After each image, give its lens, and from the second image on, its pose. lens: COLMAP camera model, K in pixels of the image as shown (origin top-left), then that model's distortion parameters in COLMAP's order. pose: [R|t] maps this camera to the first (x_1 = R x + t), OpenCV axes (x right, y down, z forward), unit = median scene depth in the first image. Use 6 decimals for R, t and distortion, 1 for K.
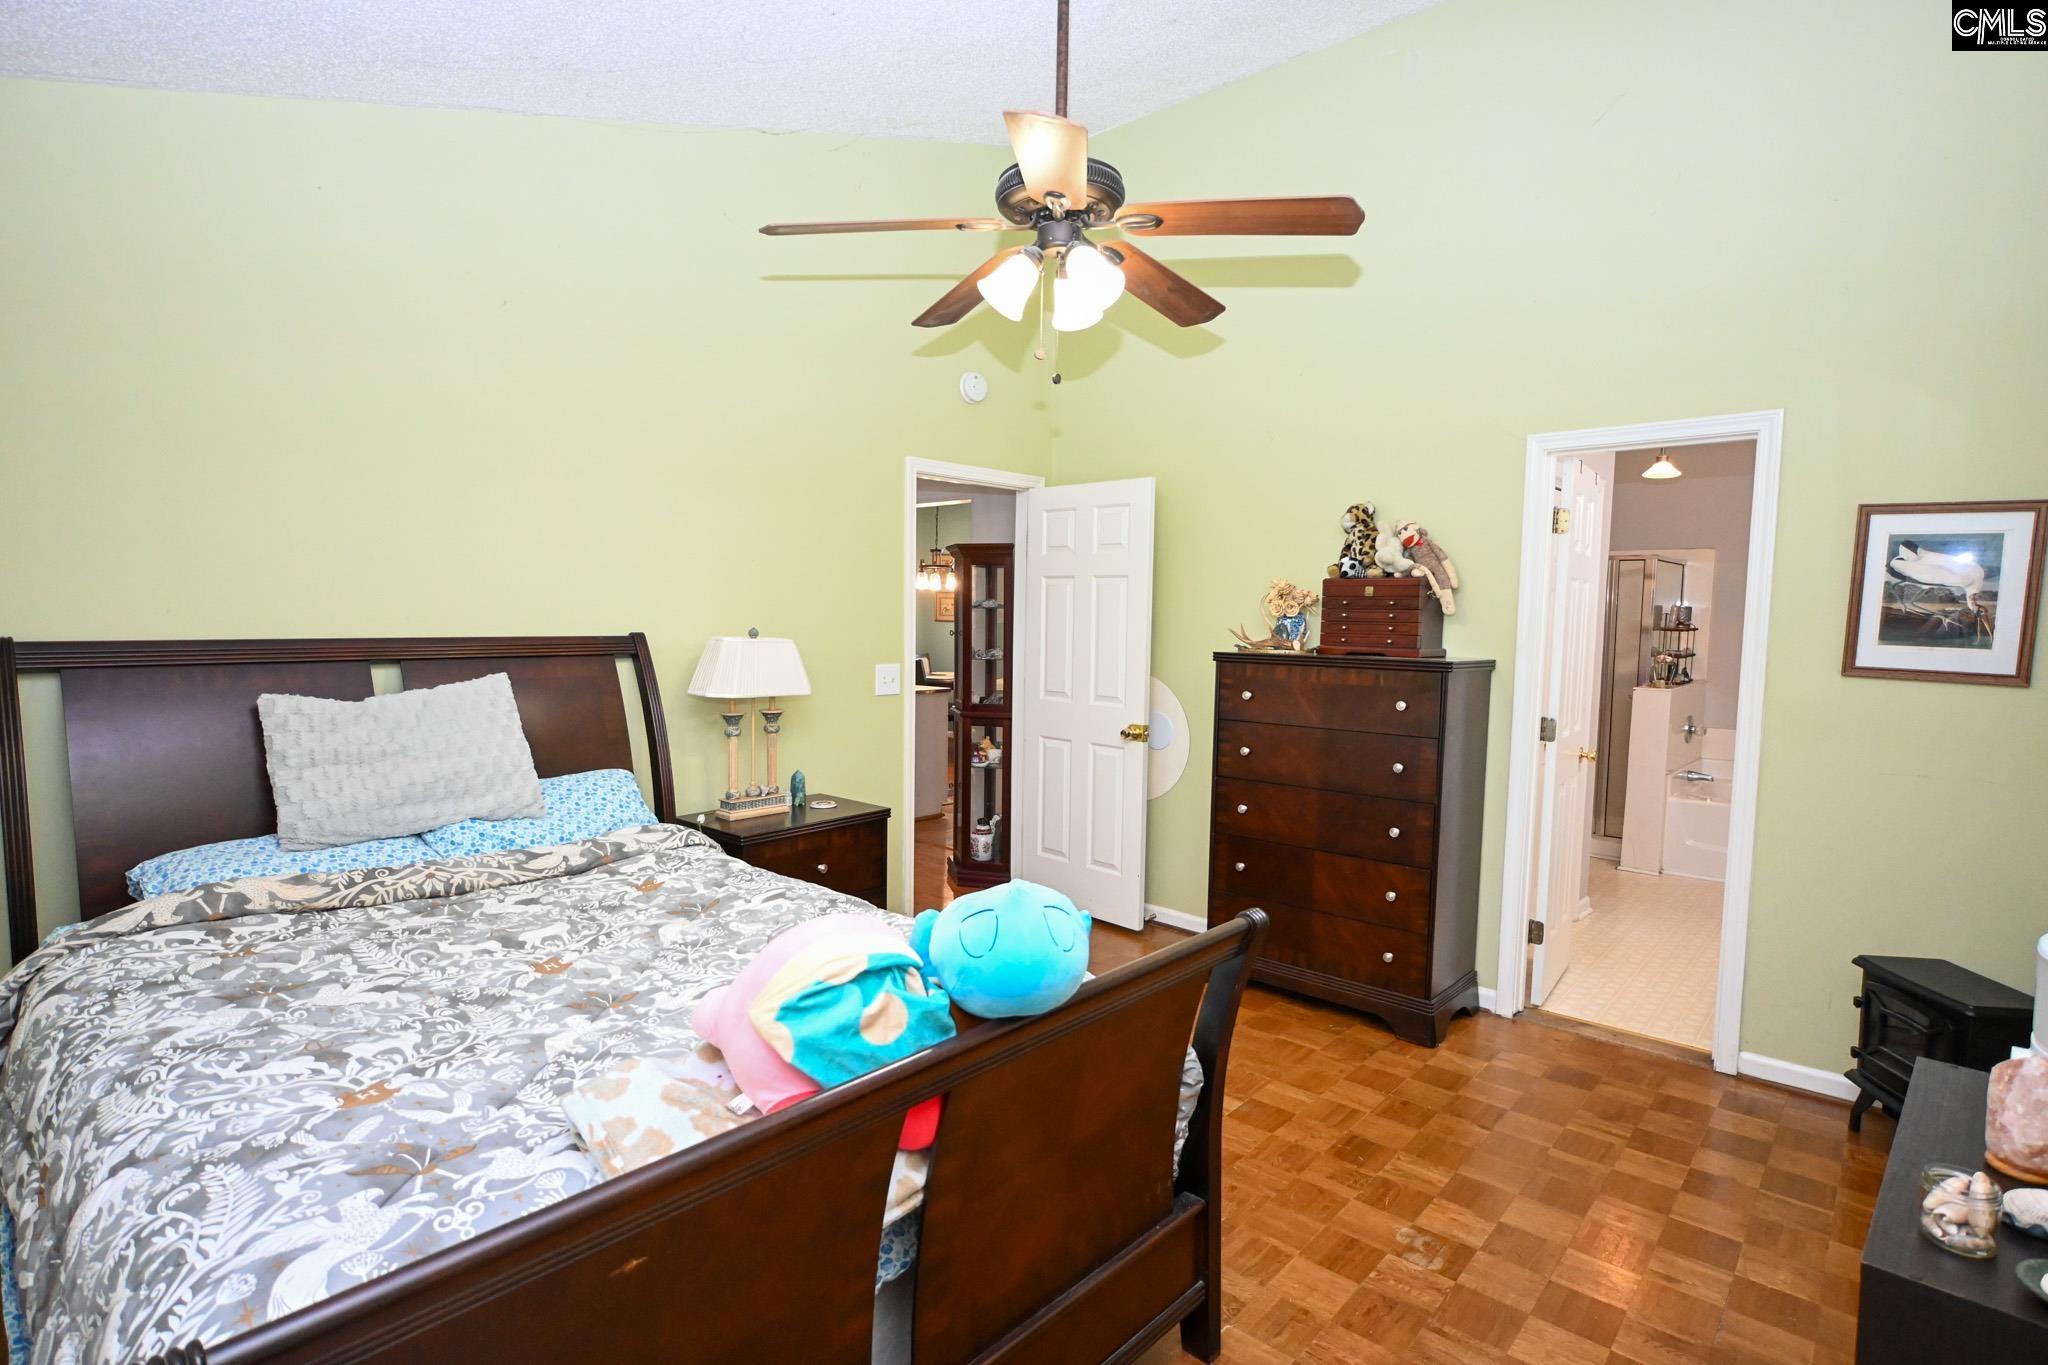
lens RADIAL K [[1016.8, 0, 1028.1], [0, 1016.8, 685.1], [0, 0, 1]] dist [-0.000164, -0.000301]
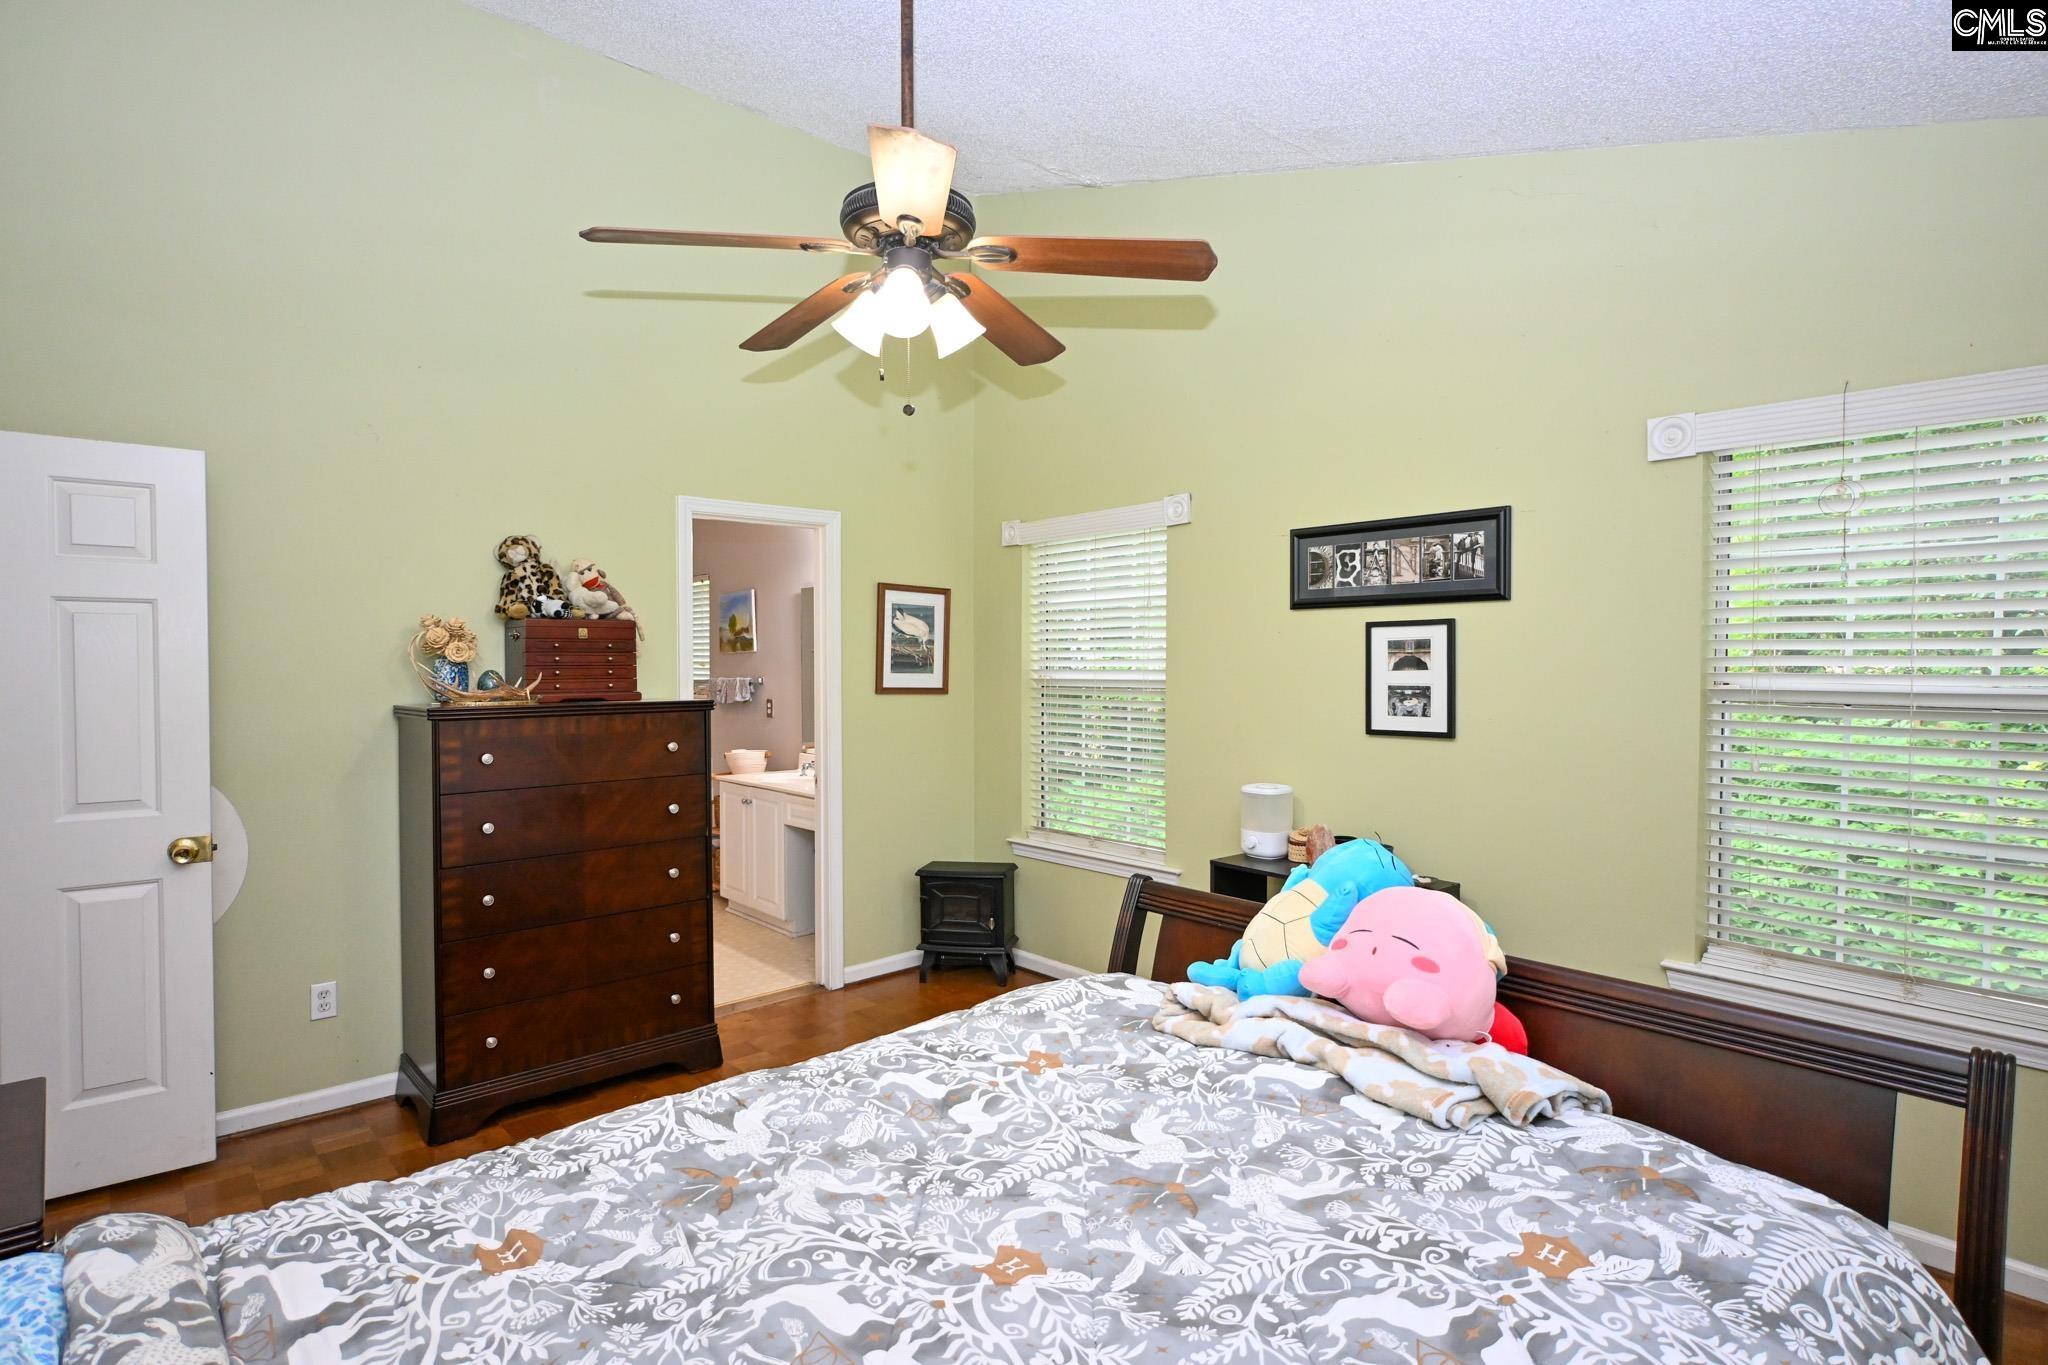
lens RADIAL K [[1028.0, 0, 1028.8], [0, 1028.0, 677.5], [0, 0, 1]] dist [-0.000829, -0.000207]
pose [[0.104714, -0.028376, 0.994097, -0.723166], [0.080031, 0.996591, 0.020017, -0.047954], [-0.991277, 0.077462, 0.106628, 0.626833]]
